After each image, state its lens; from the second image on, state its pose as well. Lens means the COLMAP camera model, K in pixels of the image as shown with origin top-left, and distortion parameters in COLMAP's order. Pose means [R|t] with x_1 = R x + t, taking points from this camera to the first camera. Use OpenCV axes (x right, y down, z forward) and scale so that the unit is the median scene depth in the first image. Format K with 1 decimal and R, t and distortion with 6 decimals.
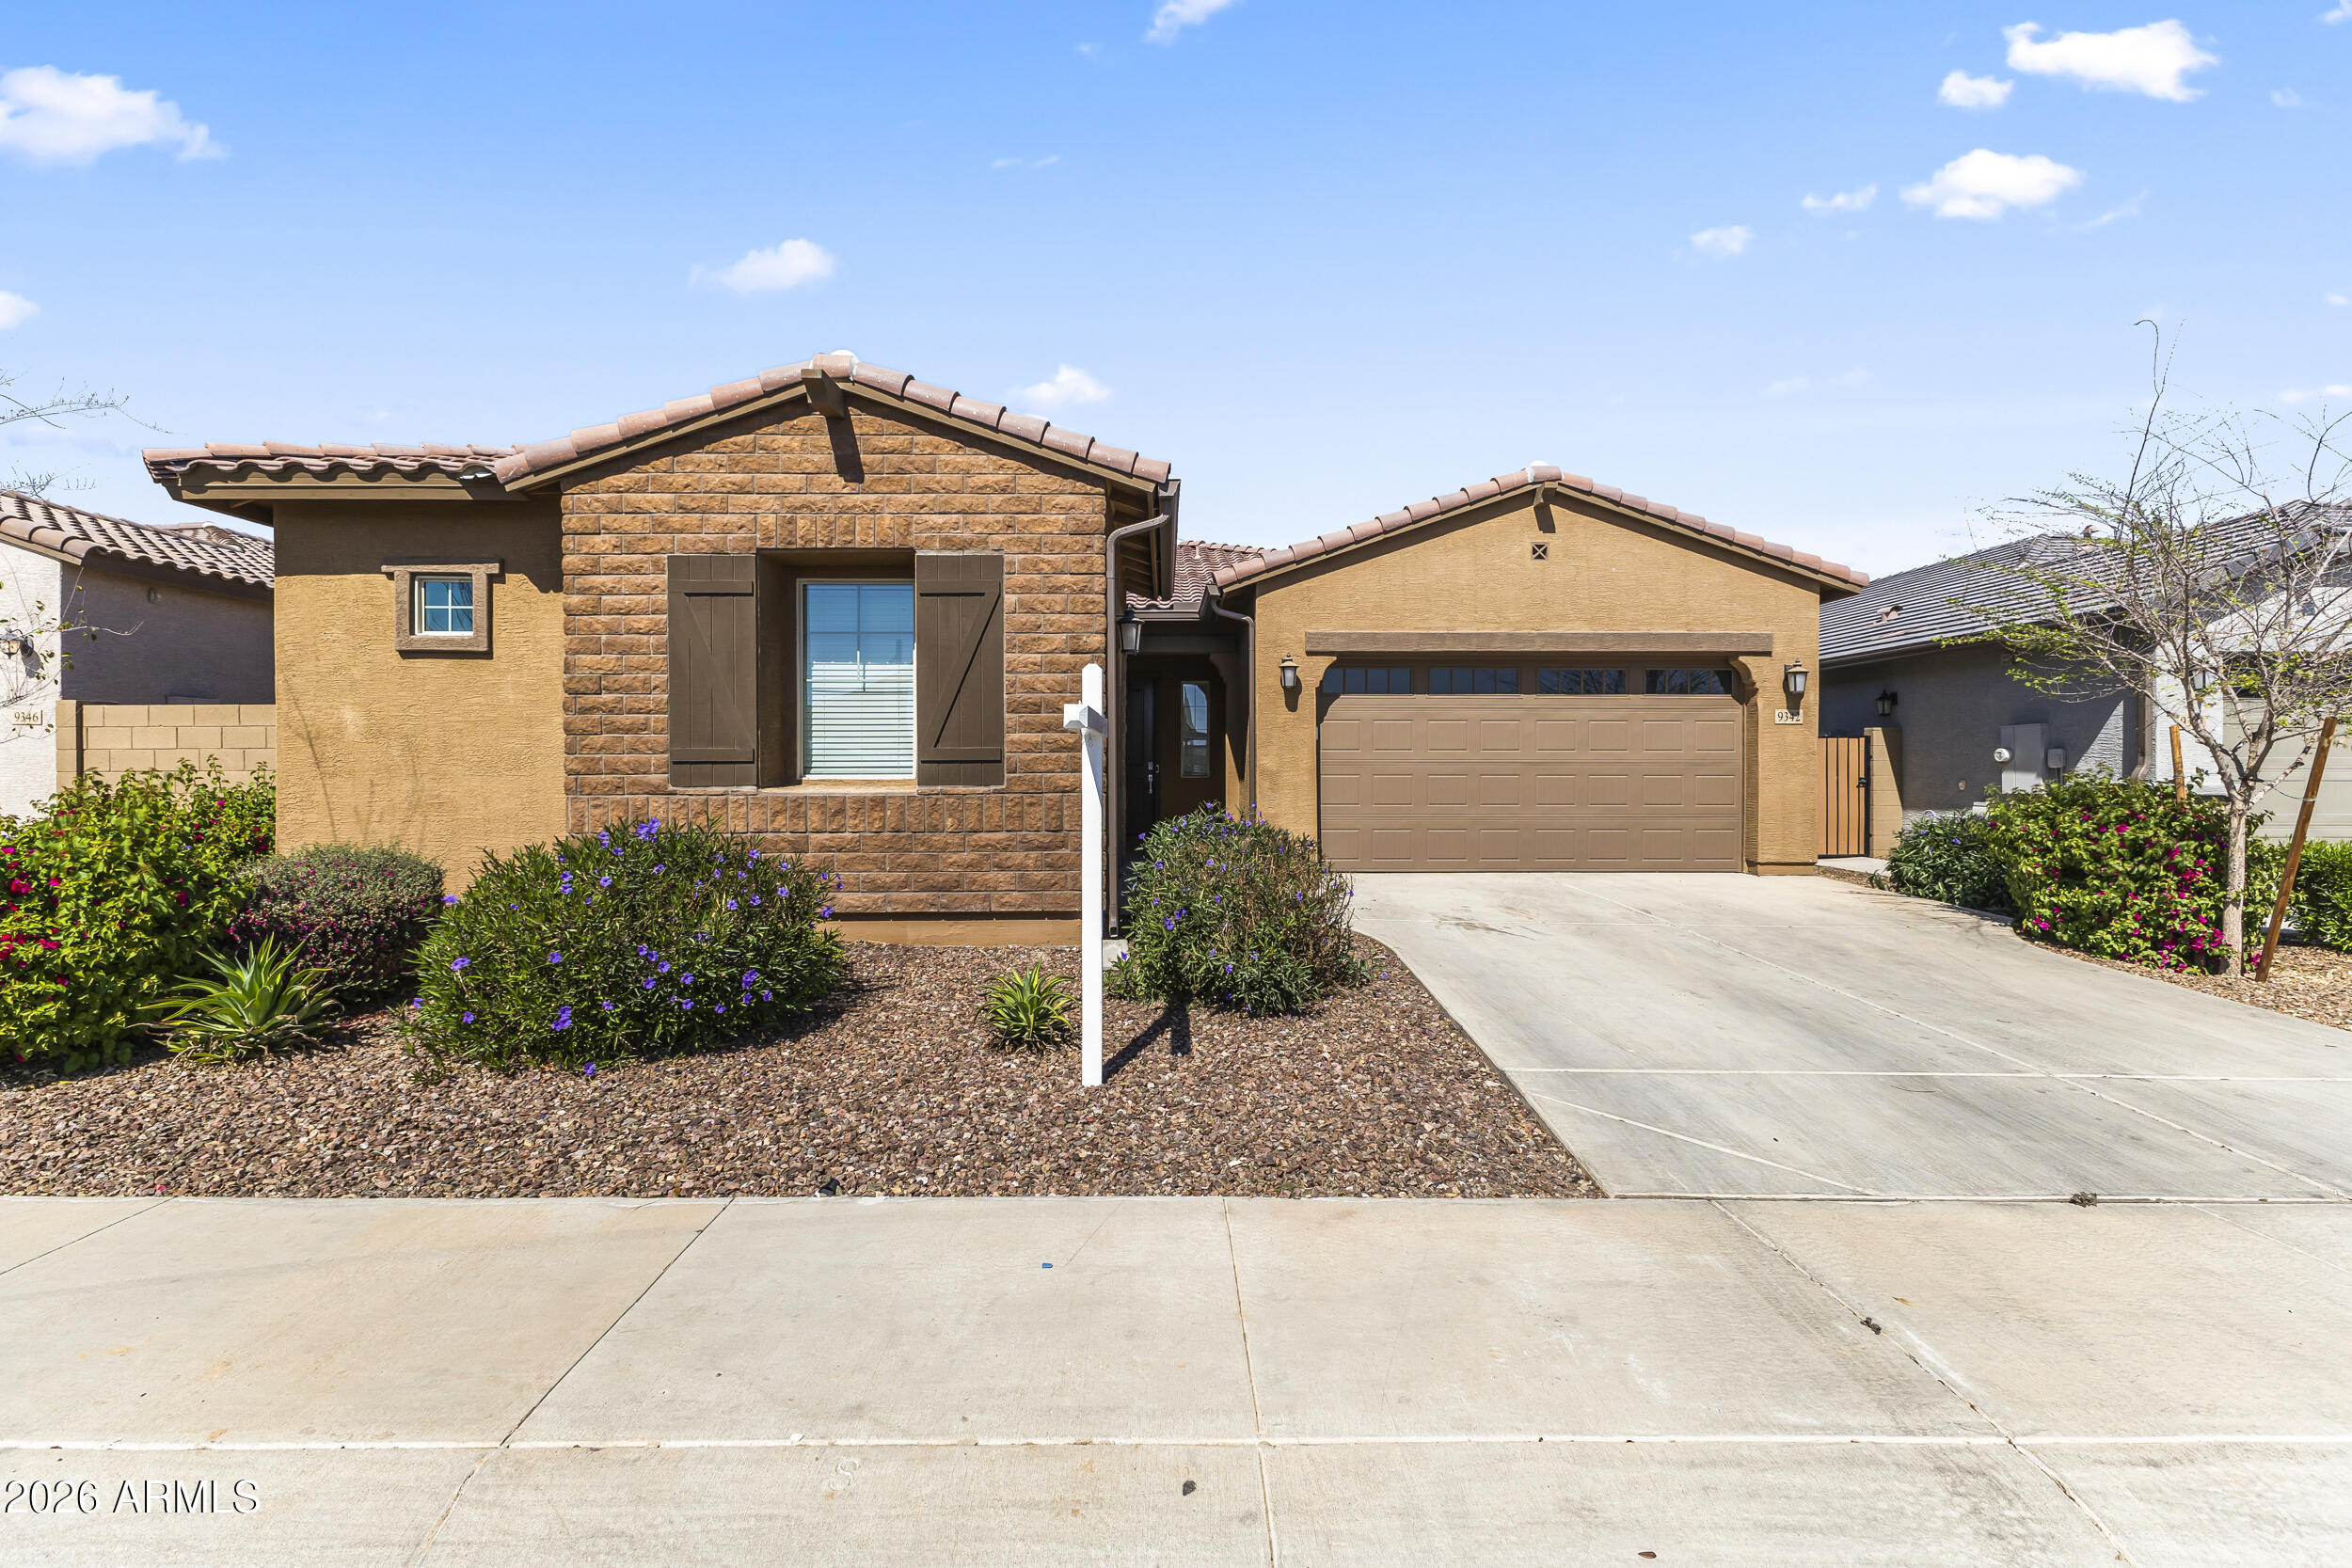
lens RADIAL K [[1016.9, 0, 1186.2], [0, 1016.9, 782.6], [0, 0, 1]] dist [0.008478, 0.000280]
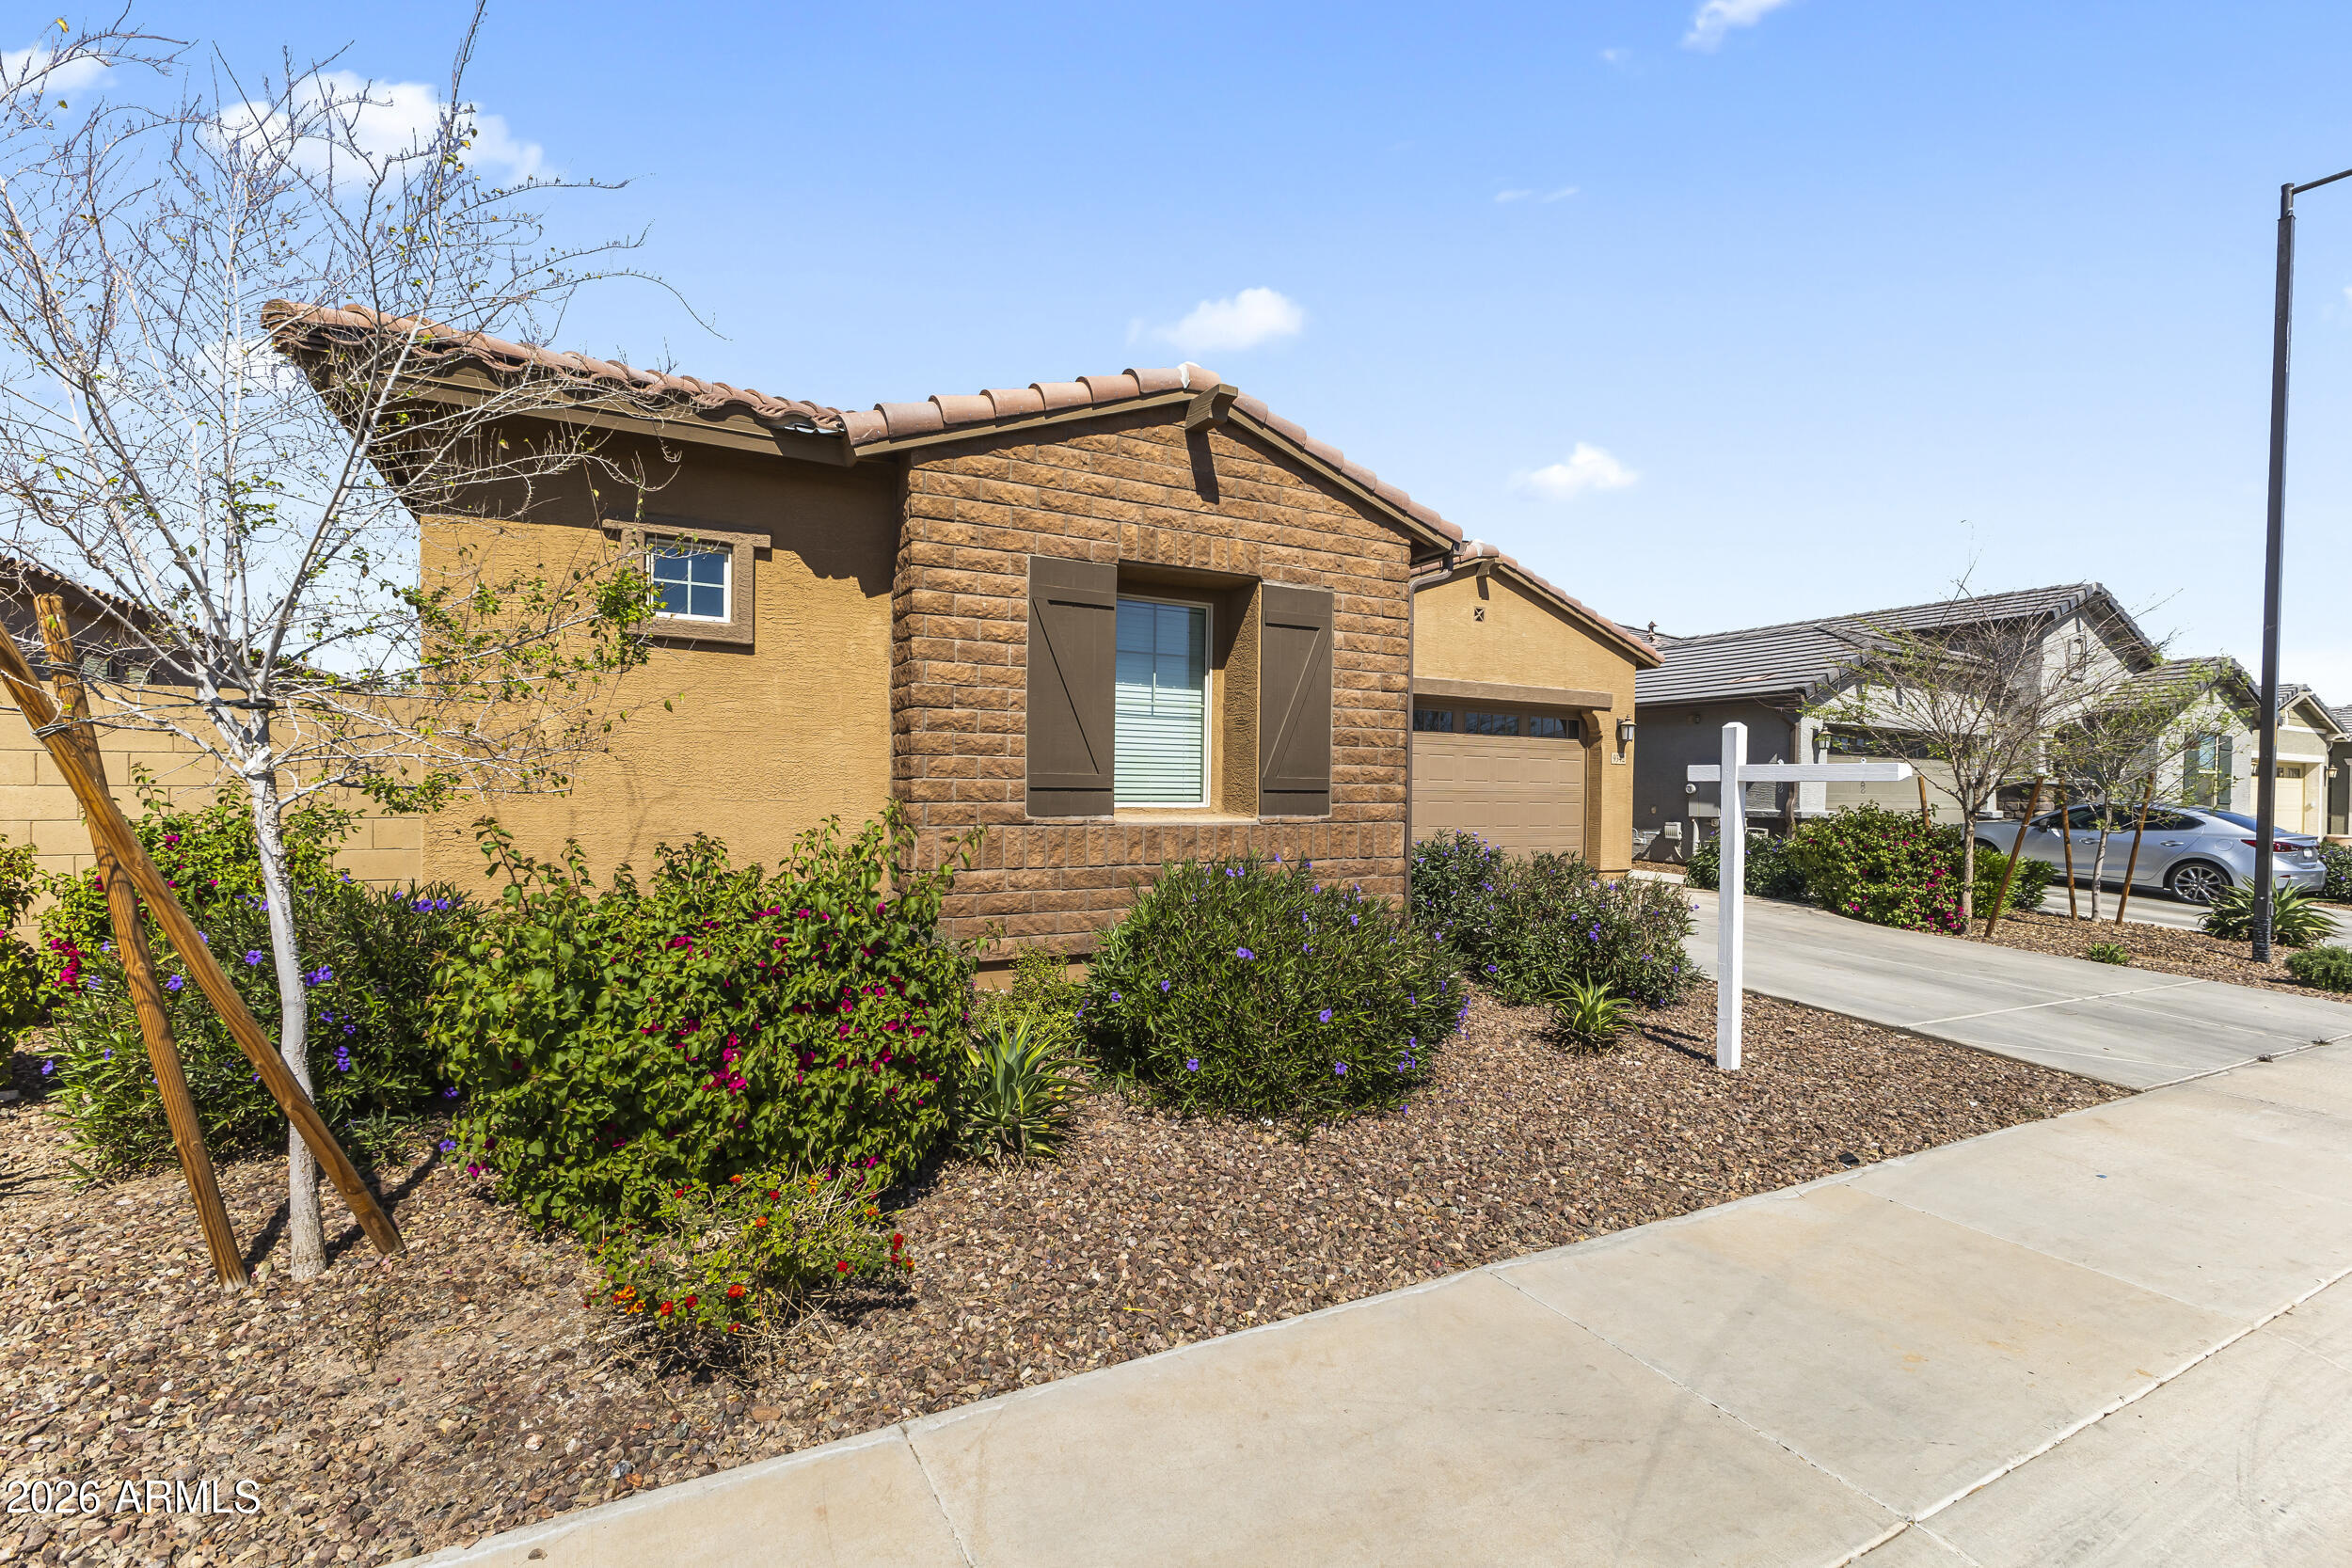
lens RADIAL K [[1016.9, 0, 1190.8], [0, 1016.9, 817.2], [0, 0, 1]] dist [0.008478, 0.000280]
pose [[0.886623, 0.000535, 0.462492, -0.788243], [-0.010543, 0.999763, 0.019055, -0.013206], [-0.462372, -0.021770, 0.886419, 0.141492]]
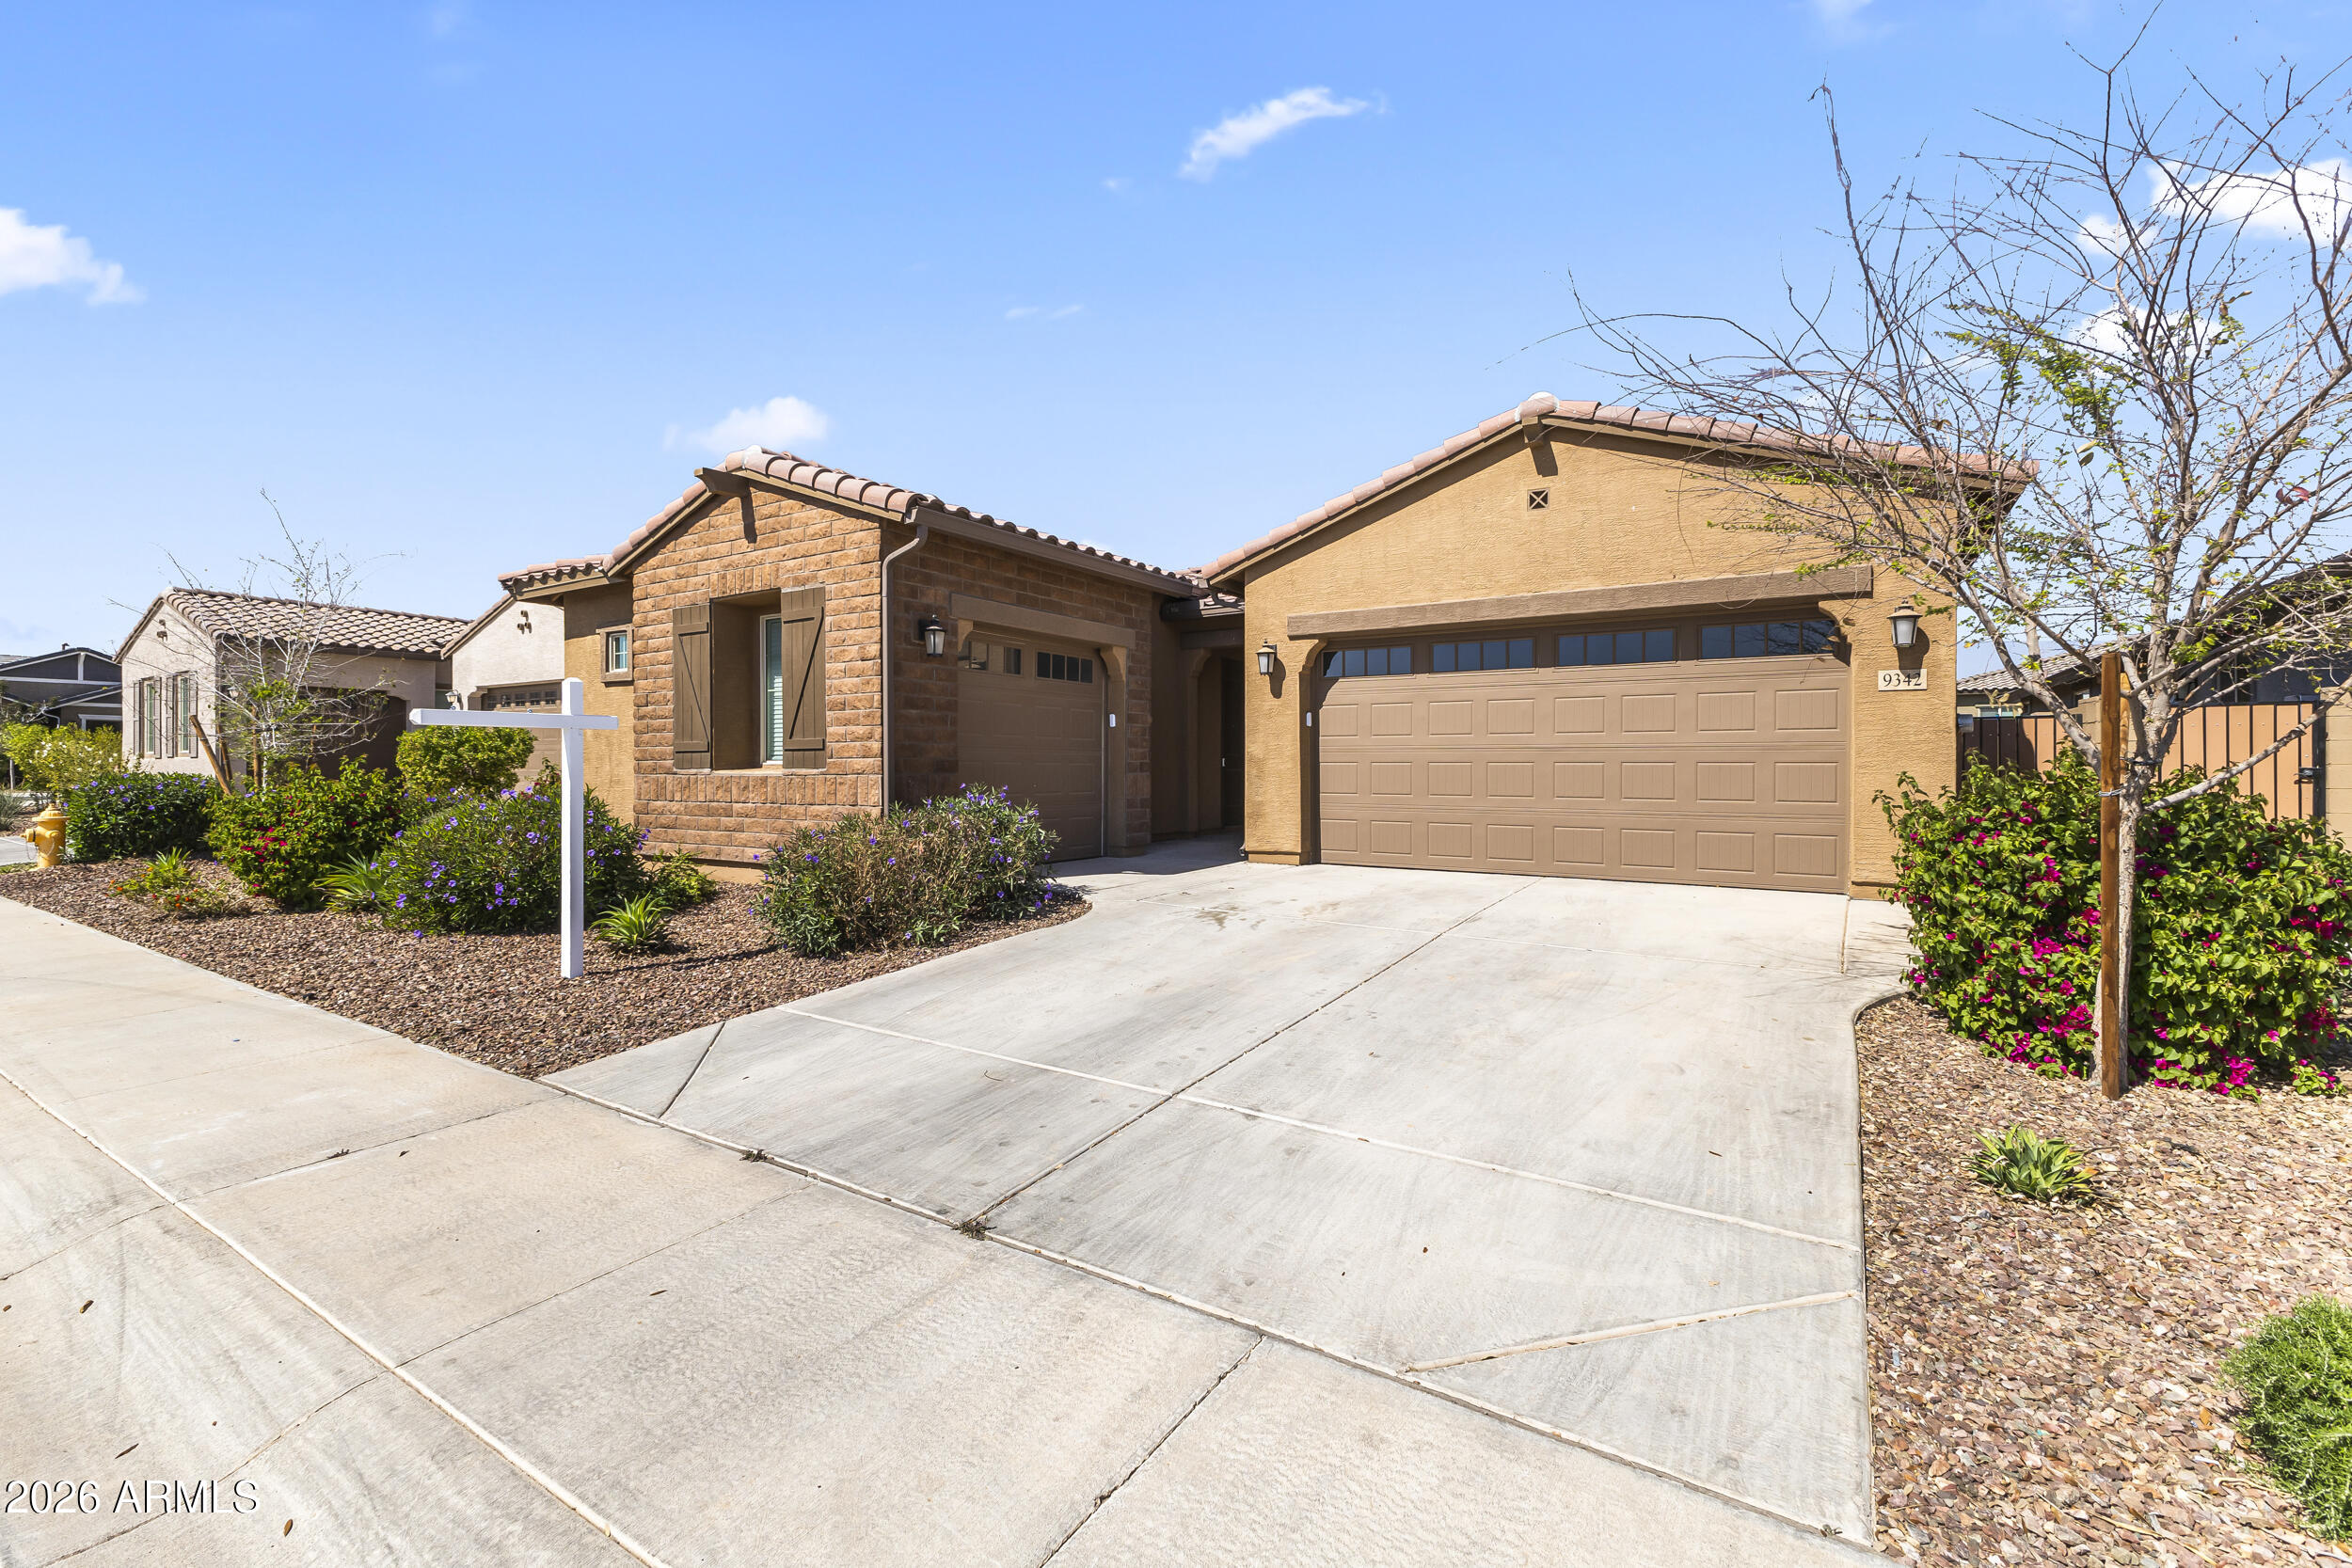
lens RADIAL K [[1016.9, 0, 1163.3], [0, 1016.9, 784.5], [0, 0, 1]] dist [0.008478, 0.000280]
pose [[0.830712, 0.011136, -0.556591, 0.876231], [-0.006147, 0.999922, 0.010831, 0.006551], [0.556669, -0.005576, 0.830716, 0.180504]]
